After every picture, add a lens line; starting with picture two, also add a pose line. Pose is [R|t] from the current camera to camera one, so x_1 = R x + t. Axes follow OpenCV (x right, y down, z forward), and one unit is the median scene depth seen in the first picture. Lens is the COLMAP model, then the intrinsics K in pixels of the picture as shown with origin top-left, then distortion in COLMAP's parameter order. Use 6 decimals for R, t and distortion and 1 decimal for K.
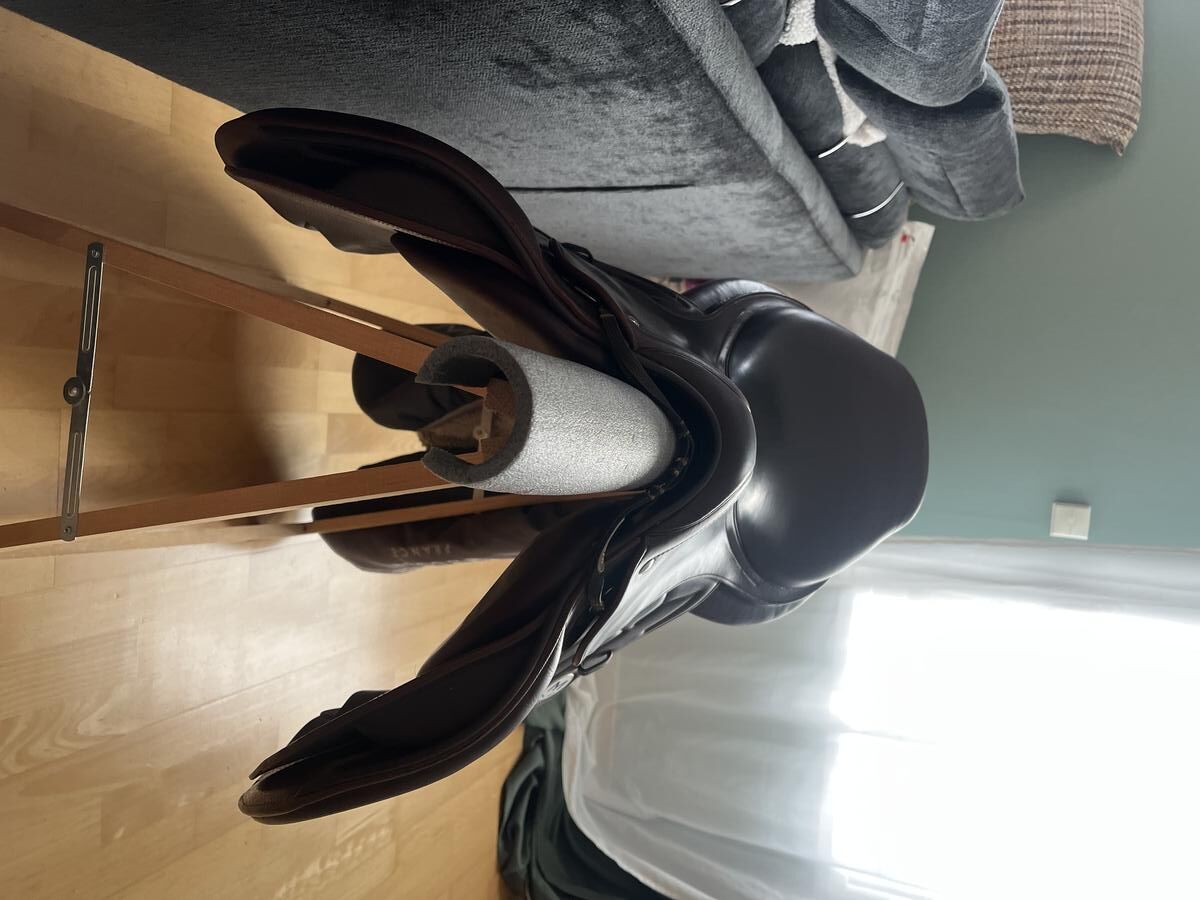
lens RADIAL K [[892.5, 0, 600.0], [0, 892.5, 450.0], [0, 0, 1]] dist [0.083325, -0.118705]
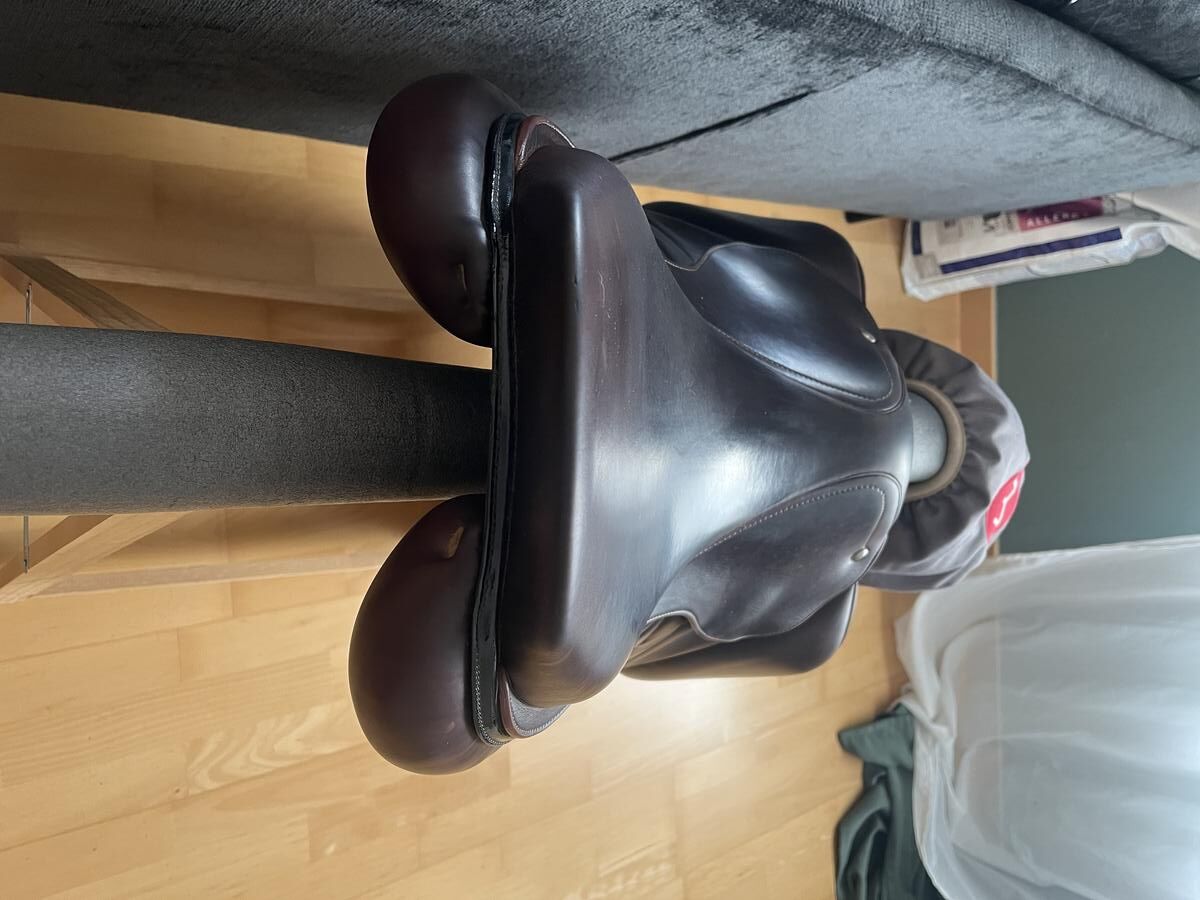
lens RADIAL K [[912.6, 0, 600.0], [0, 912.6, 450.0], [0, 0, 1]] dist [0.020799, -0.032410]
pose [[0.878770, -0.078872, -0.470683, 0.194175], [0.079799, 0.996648, -0.018021, 0.004720], [0.470527, -0.021724, 0.882118, 0.153534]]
